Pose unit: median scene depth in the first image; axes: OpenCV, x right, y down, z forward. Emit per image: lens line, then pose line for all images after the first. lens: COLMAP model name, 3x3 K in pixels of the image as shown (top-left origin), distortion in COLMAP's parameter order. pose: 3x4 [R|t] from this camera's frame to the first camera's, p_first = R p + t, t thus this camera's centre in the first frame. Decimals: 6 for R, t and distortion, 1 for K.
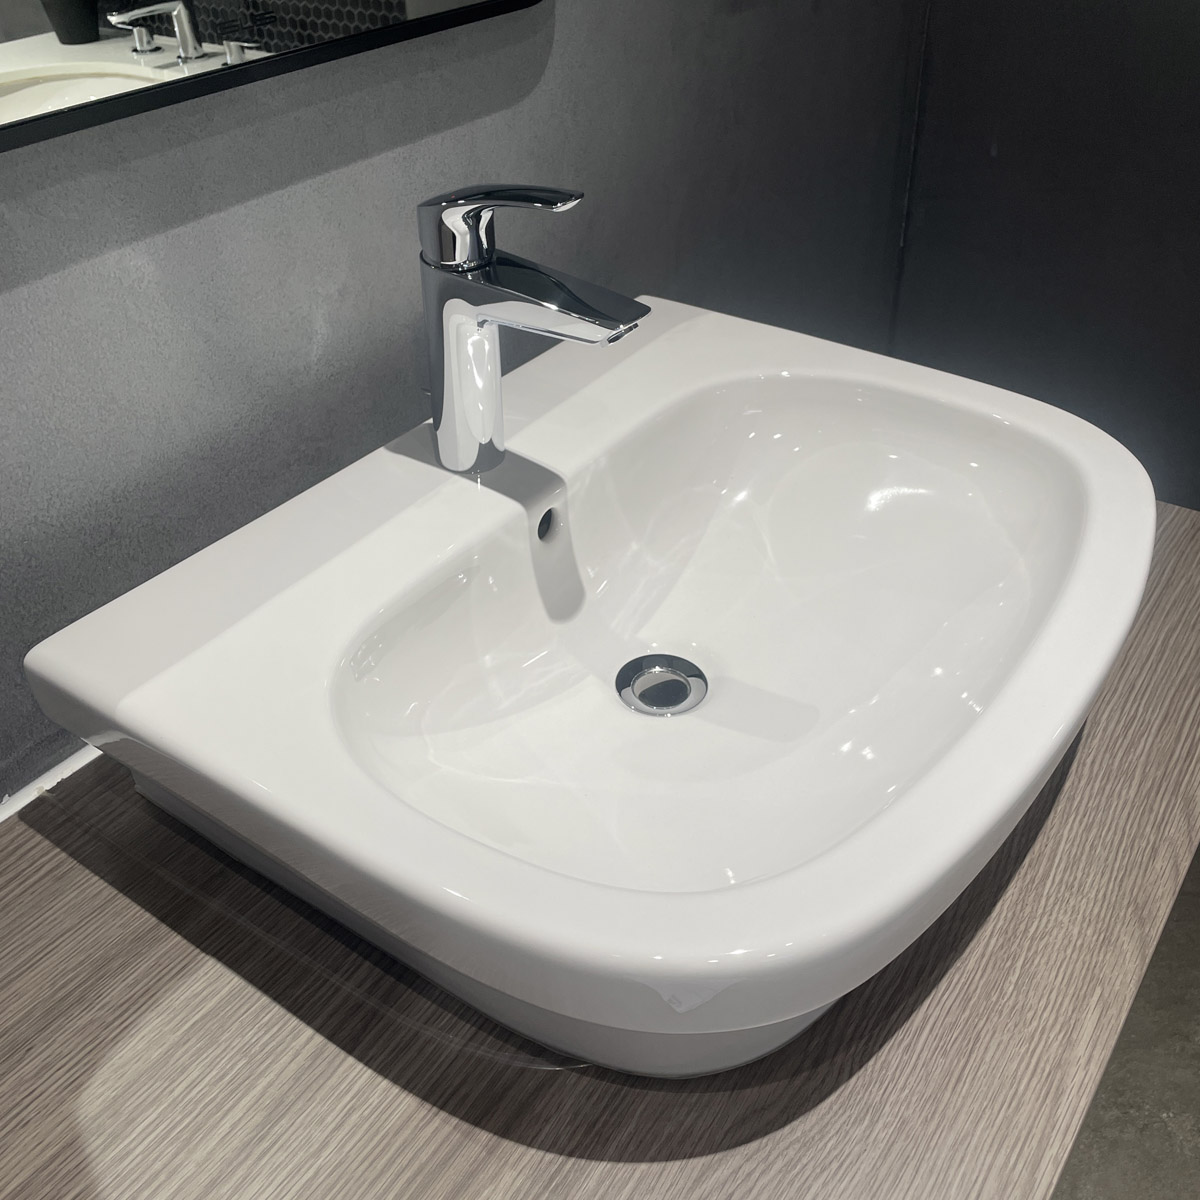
lens RADIAL K [[1206.1, 0, 603.0], [0, 1206.1, 593.3], [0, 0, 1]] dist [0.028045, -0.022316]
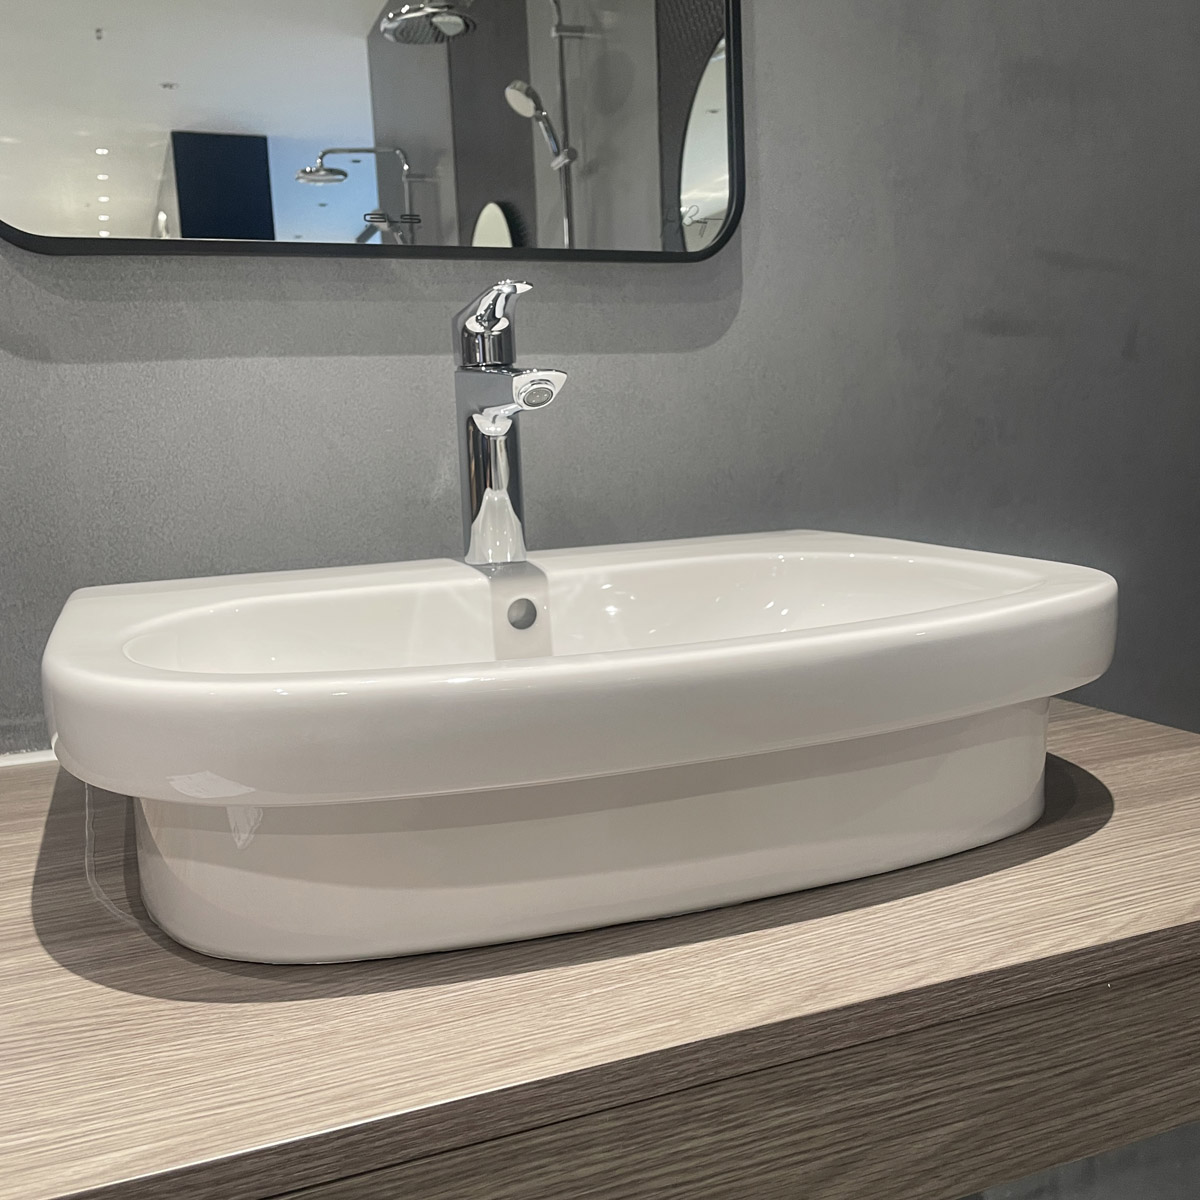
lens RADIAL K [[1209.3, 0, 600.1], [0, 1209.3, 612.0], [0, 0, 1]] dist [0.054523, -0.074229]
pose [[0.834397, 0.069165, -0.546807, 0.698443], [-0.304279, 0.885015, -0.352368, 0.347908], [0.459561, 0.460396, 0.759499, 0.258257]]
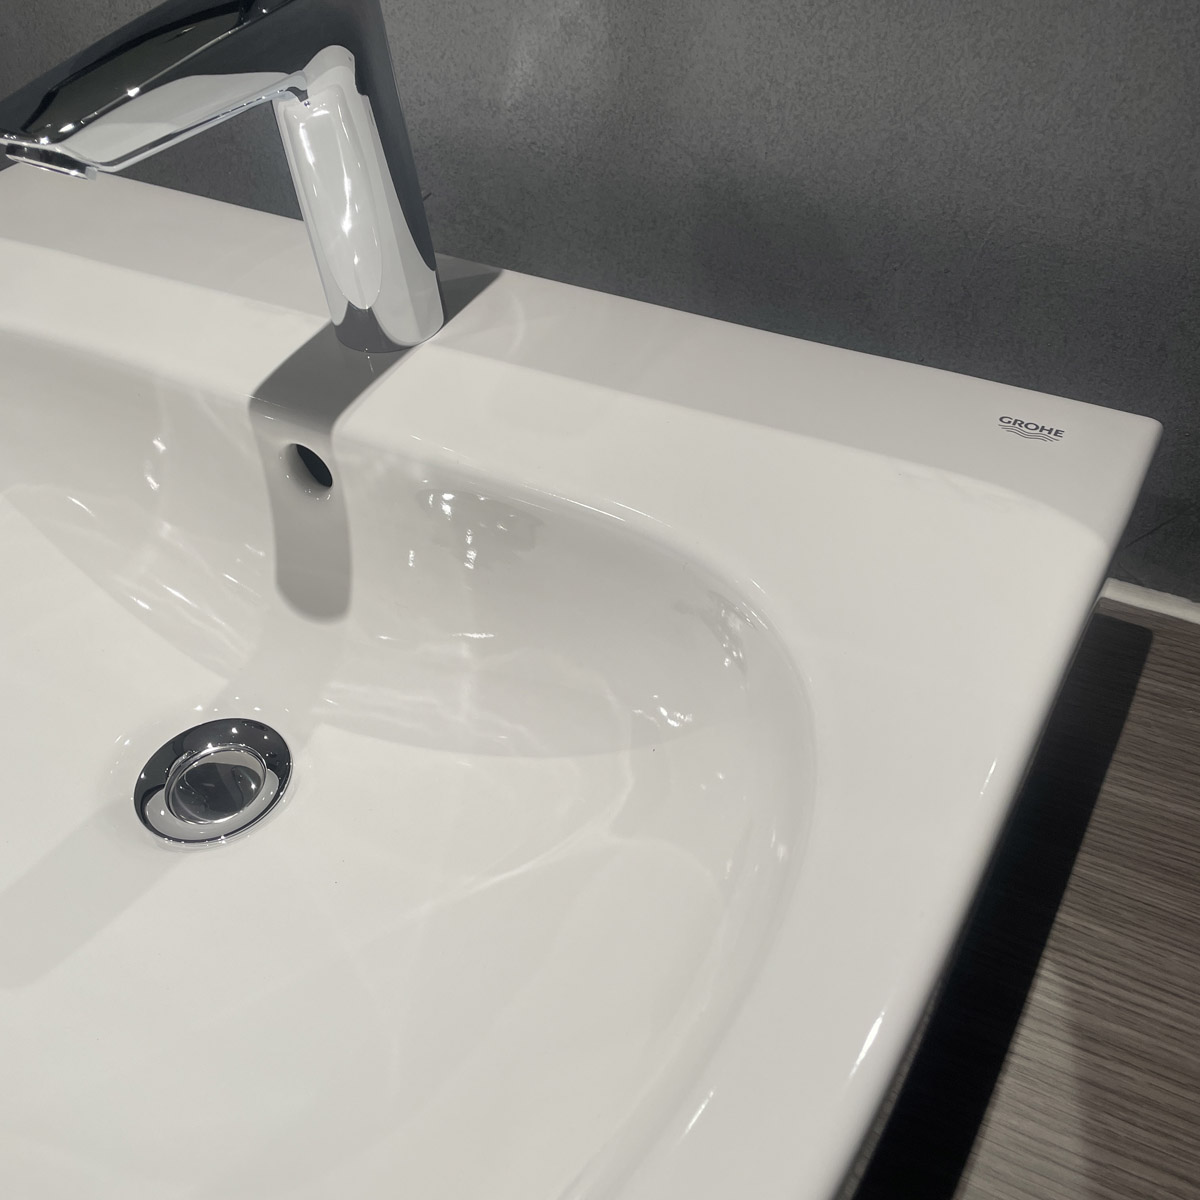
lens RADIAL K [[1232.6, 0, 615.9], [0, 1232.6, 603.1], [0, 0, 1]] dist [0.016918, -0.013140]
pose [[0.106813, 0.686837, -0.718920, 0.544799], [-0.544400, 0.645442, 0.535755, -0.505338], [0.831997, 0.334155, 0.442856, 1.033072]]
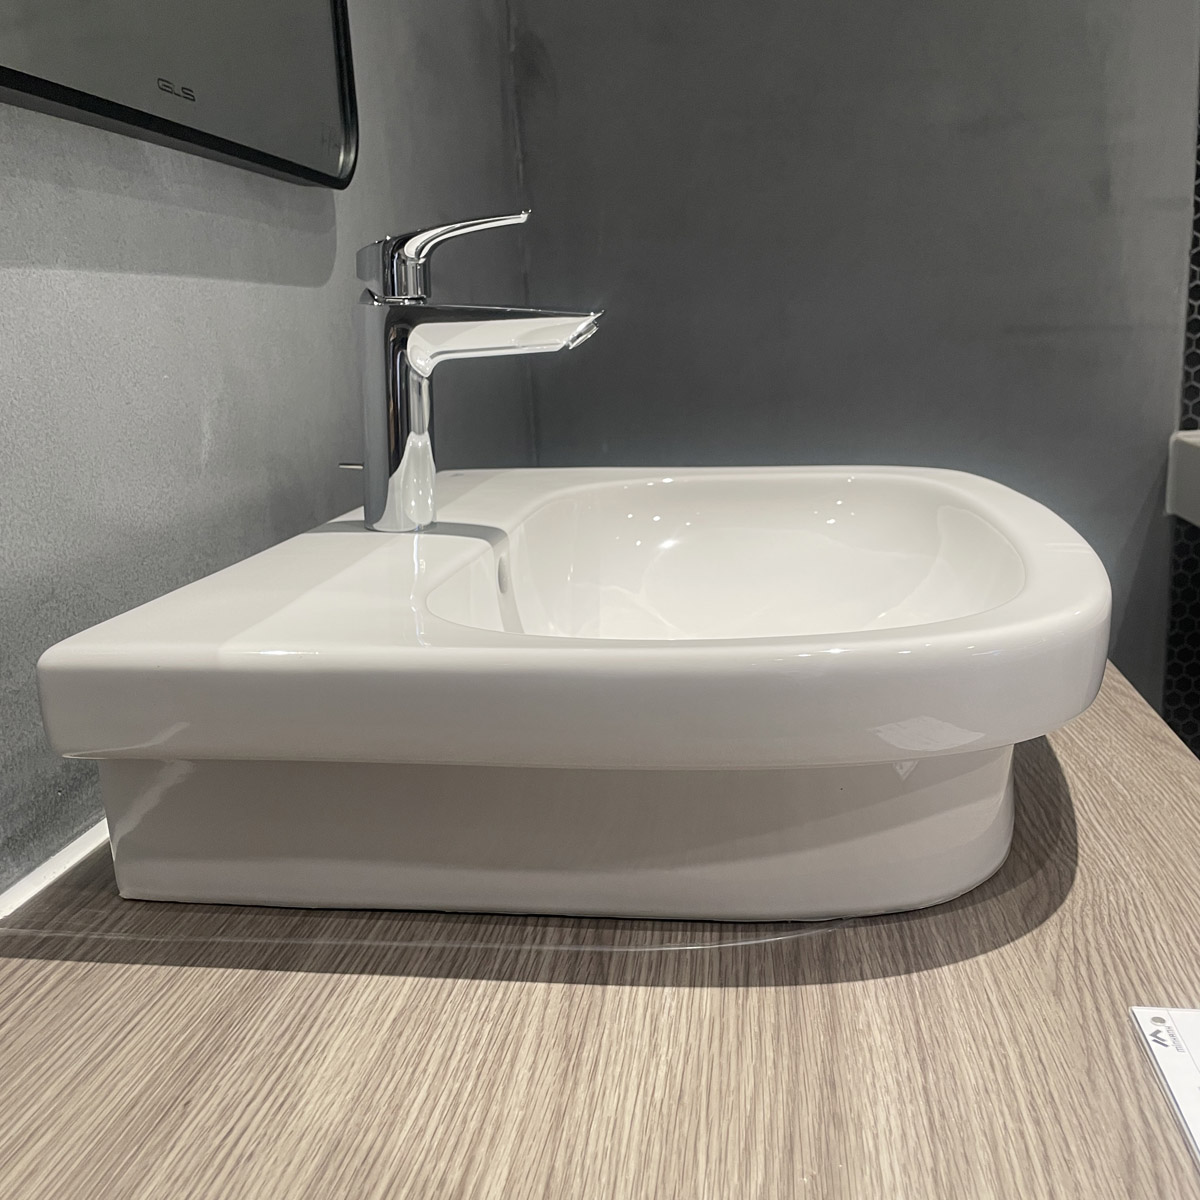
lens RADIAL K [[1209.3, 0, 600.1], [0, 1209.3, 612.0], [0, 0, 1]] dist [0.054523, -0.074229]
pose [[0.892011, -0.115331, 0.437053, -0.477083], [0.277611, 0.902839, -0.328351, 0.371612], [-0.356720, 0.414223, 0.837359, 0.187145]]
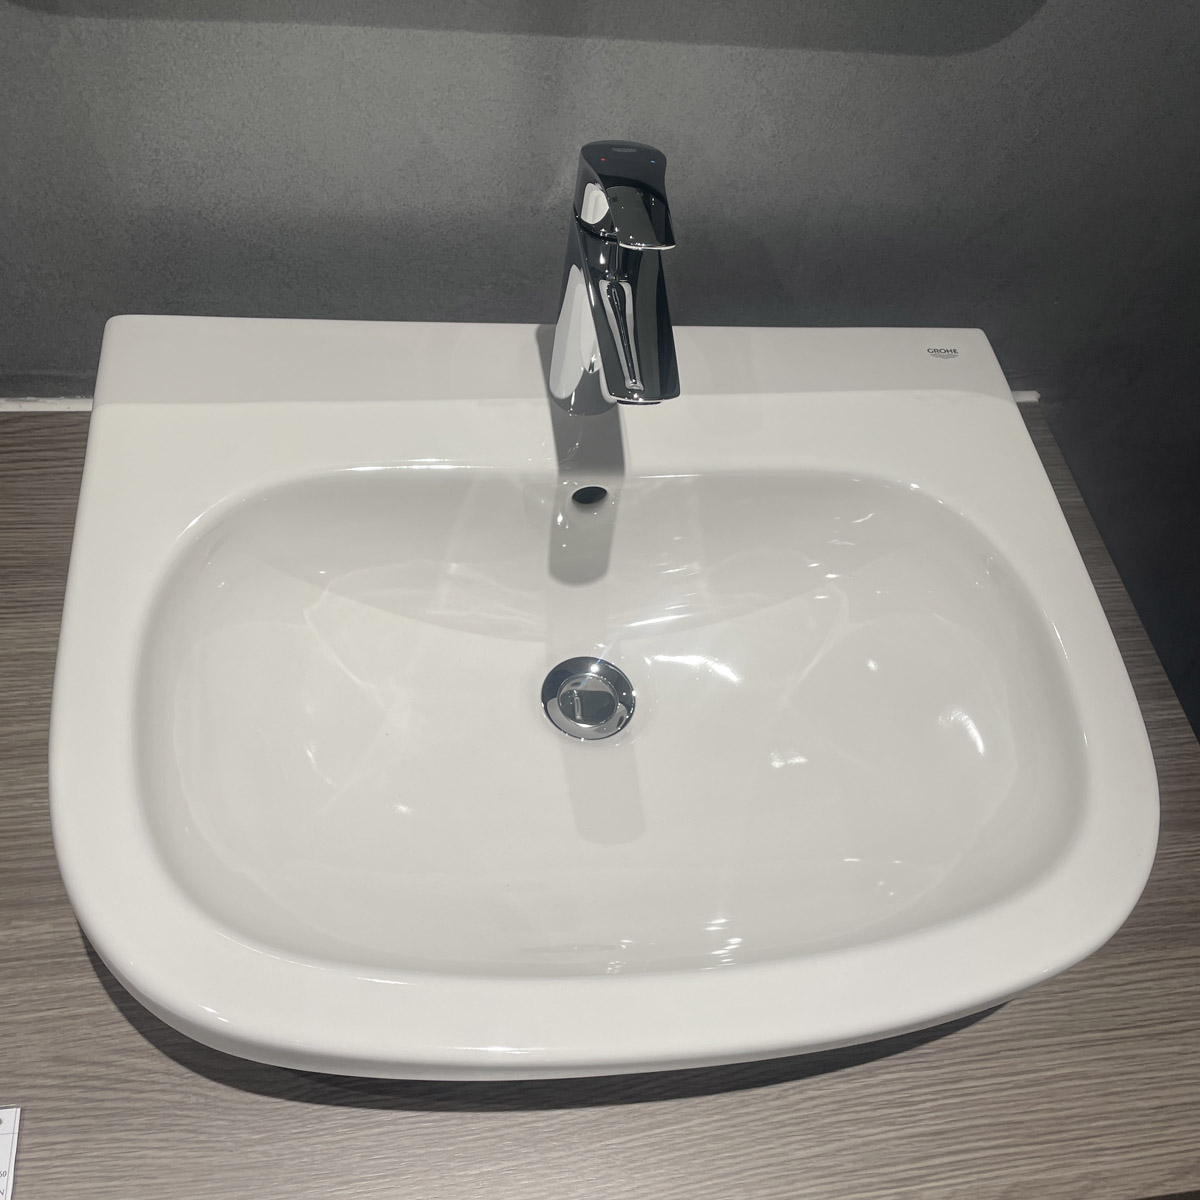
lens RADIAL K [[1209.3, 0, 600.1], [0, 1209.3, 612.0], [0, 0, 1]] dist [0.054523, -0.074229]
pose [[0.674552, 0.660828, -0.329067, 0.395429], [-0.545425, 0.746517, 0.381082, -0.423004], [0.497484, -0.077579, 0.863997, 0.195760]]
